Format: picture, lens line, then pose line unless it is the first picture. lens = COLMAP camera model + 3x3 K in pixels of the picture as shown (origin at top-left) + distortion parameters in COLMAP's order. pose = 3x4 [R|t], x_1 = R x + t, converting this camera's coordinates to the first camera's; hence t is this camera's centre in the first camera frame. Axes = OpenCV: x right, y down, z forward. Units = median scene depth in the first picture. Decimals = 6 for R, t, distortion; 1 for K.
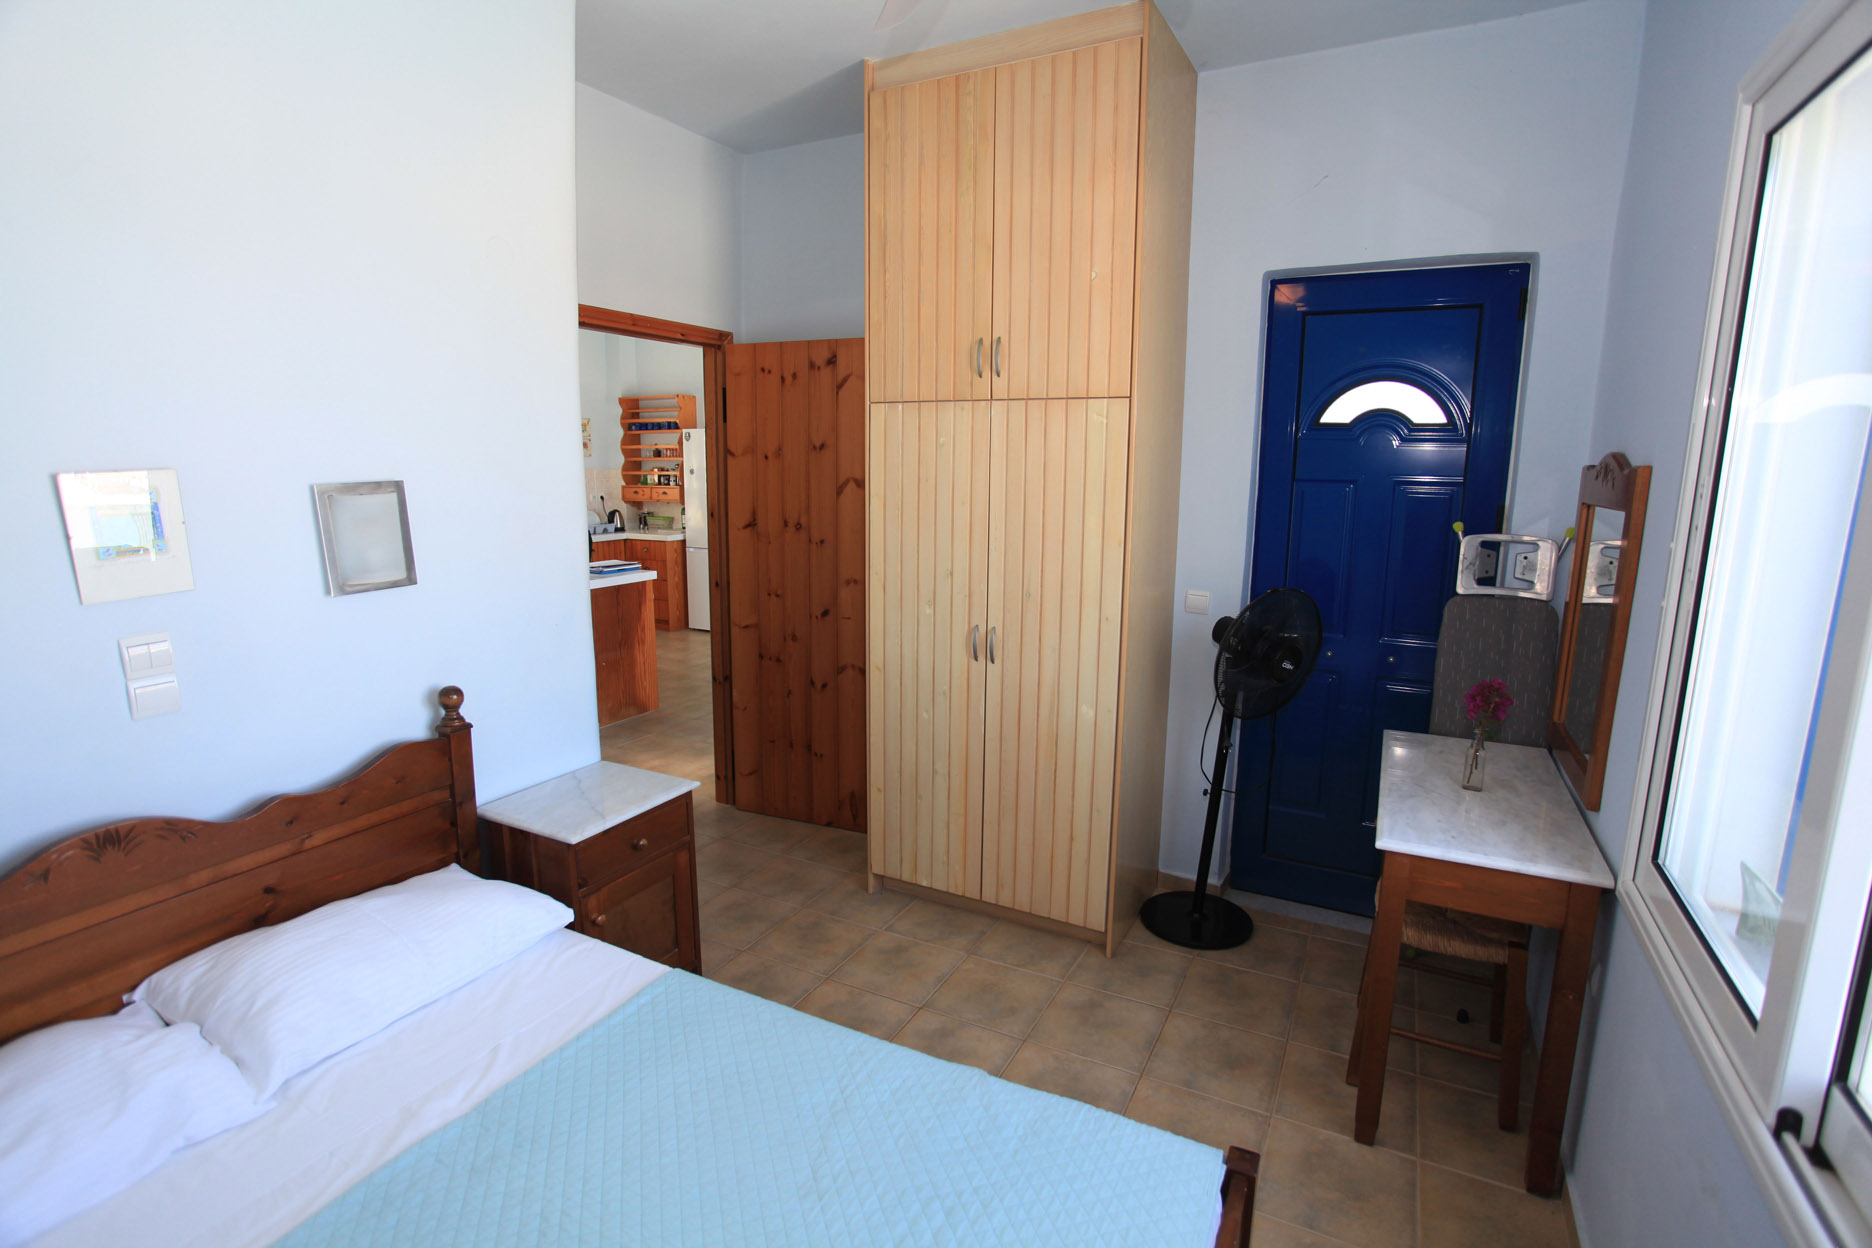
lens RADIAL K [[904.1, 0, 936.0], [0, 904.1, 624.0], [0, 0, 1]] dist [-0.081512, 0.038809]
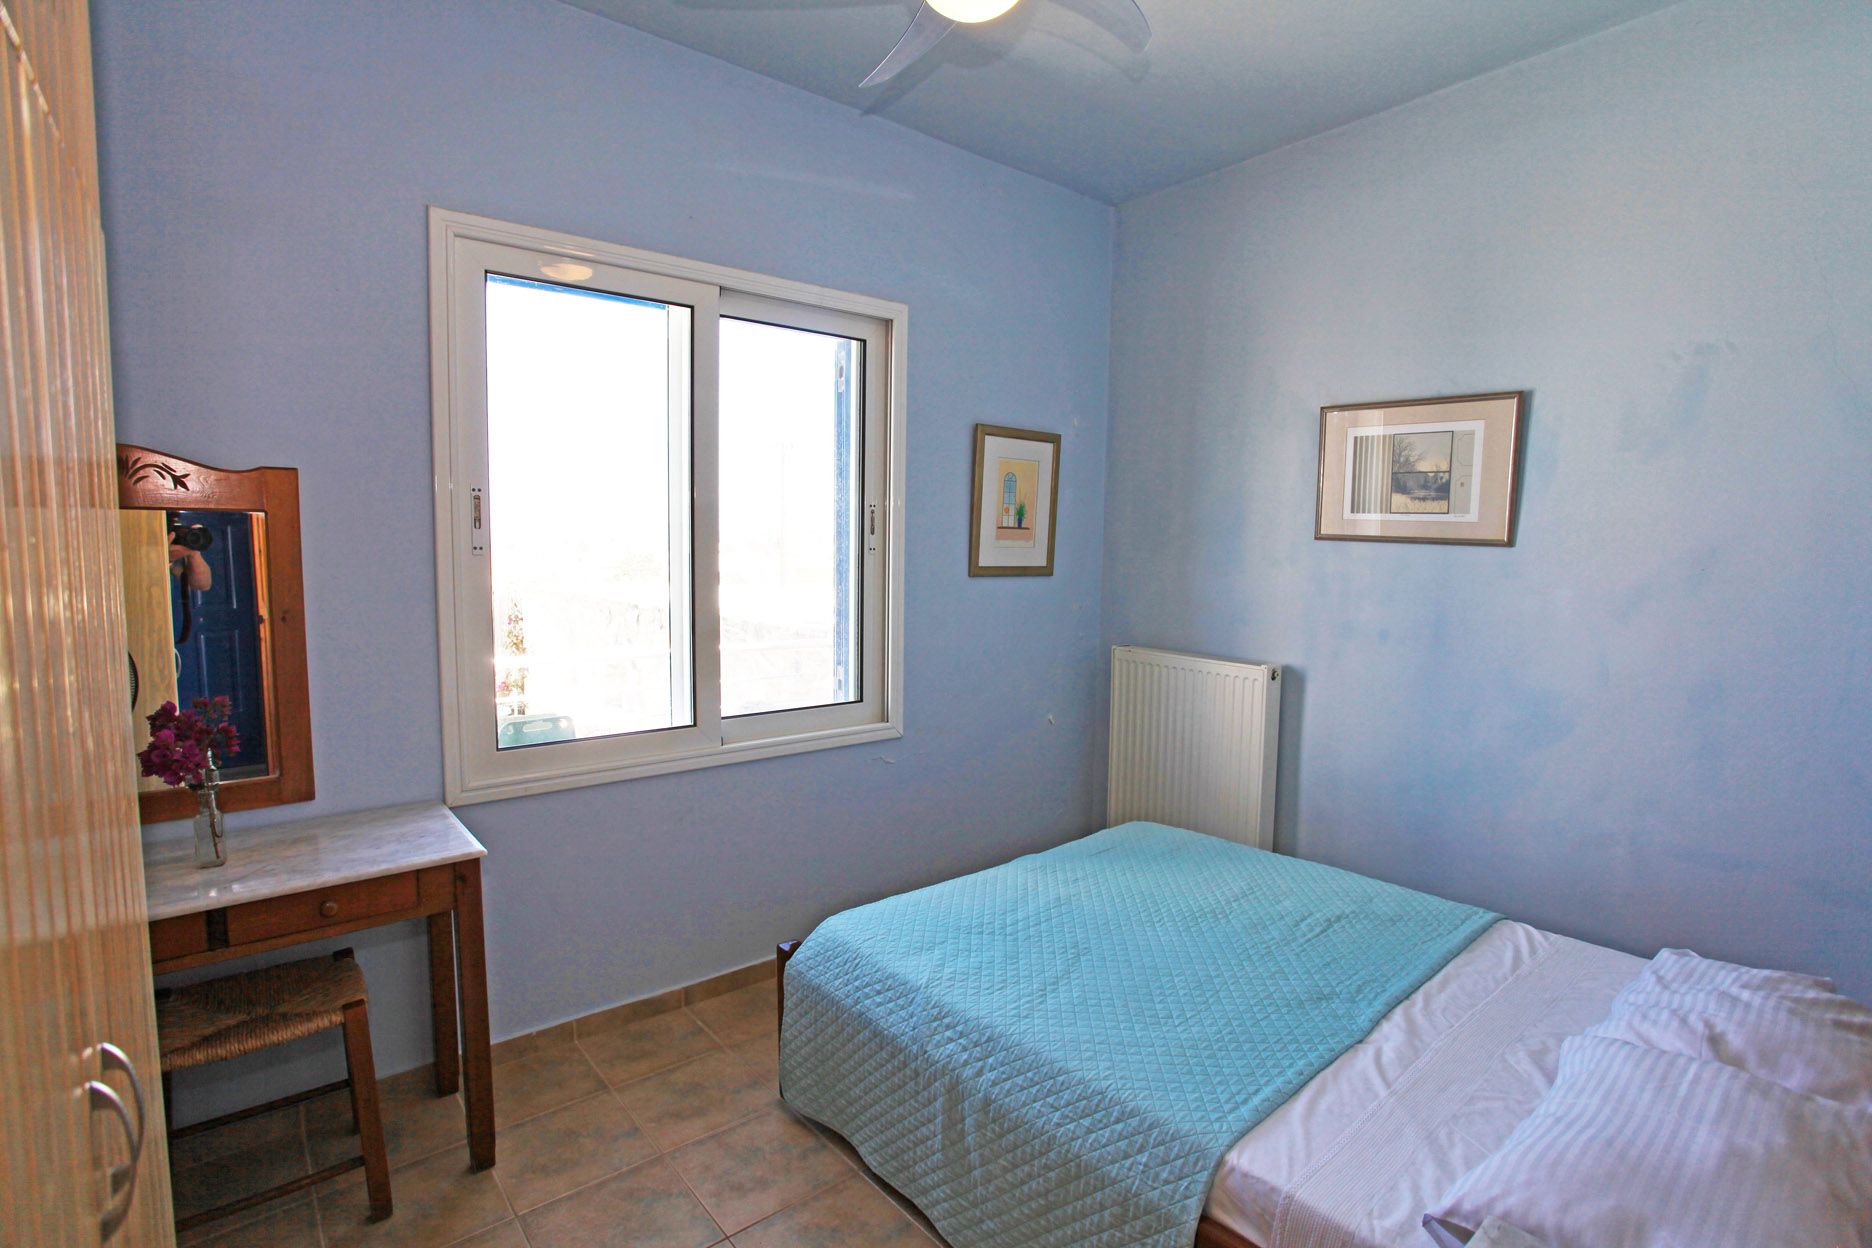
lens RADIAL K [[904.1, 0, 936.0], [0, 904.1, 624.0], [0, 0, 1]] dist [-0.081512, 0.038809]
pose [[-0.918754, -0.066244, 0.389234, -0.319976], [0.043761, 0.962666, 0.267131, -0.232149], [-0.392398, 0.262461, -0.881554, 1.581522]]
